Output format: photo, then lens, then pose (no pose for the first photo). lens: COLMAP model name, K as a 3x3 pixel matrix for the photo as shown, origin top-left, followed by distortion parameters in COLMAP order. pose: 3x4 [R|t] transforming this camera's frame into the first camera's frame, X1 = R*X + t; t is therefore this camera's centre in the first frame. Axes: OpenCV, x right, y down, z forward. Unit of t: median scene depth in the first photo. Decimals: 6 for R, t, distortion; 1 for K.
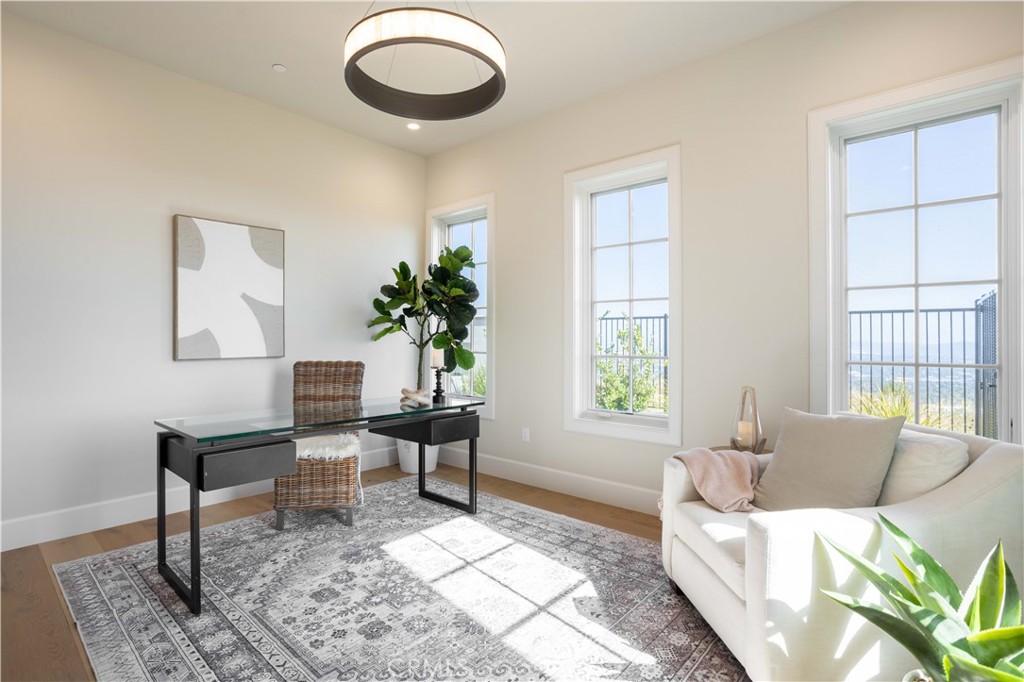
lens RADIAL K [[490.6, 0, 517.6], [0, 490.6, 332.8], [0, 0, 1]] dist [-0.033415, 0.014418]
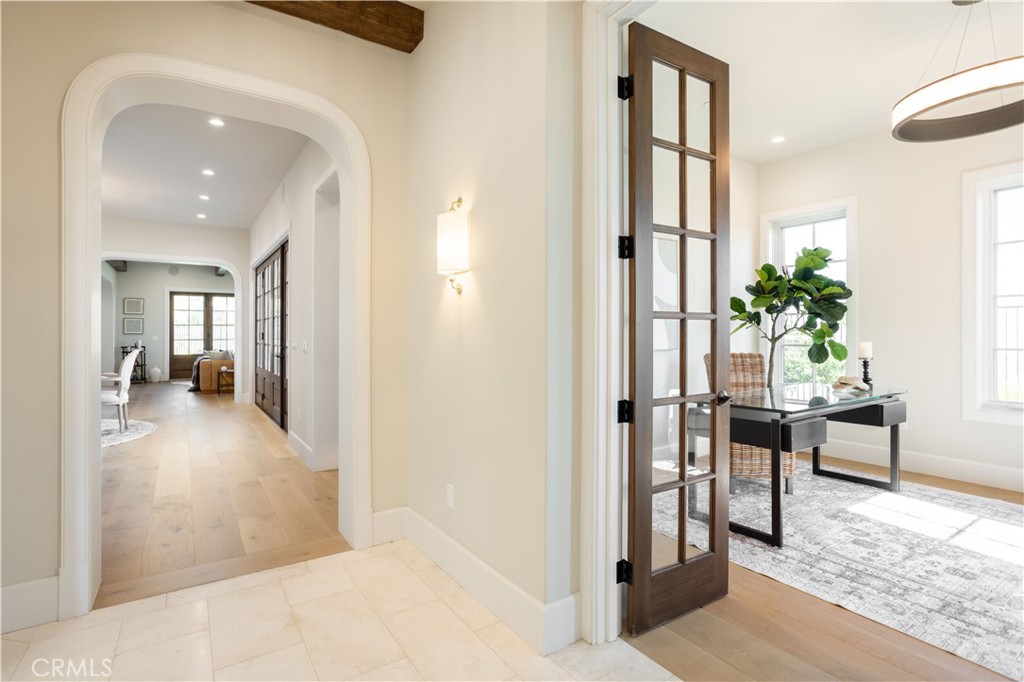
lens RADIAL K [[490.6, 0, 510.0], [0, 490.6, 332.7], [0, 0, 1]] dist [-0.033415, 0.014418]
pose [[0.964700, -0.005463, -0.263296, -0.804432], [0.008222, 0.999922, 0.009379, -0.006626], [0.263224, -0.011212, 0.964670, -0.340975]]
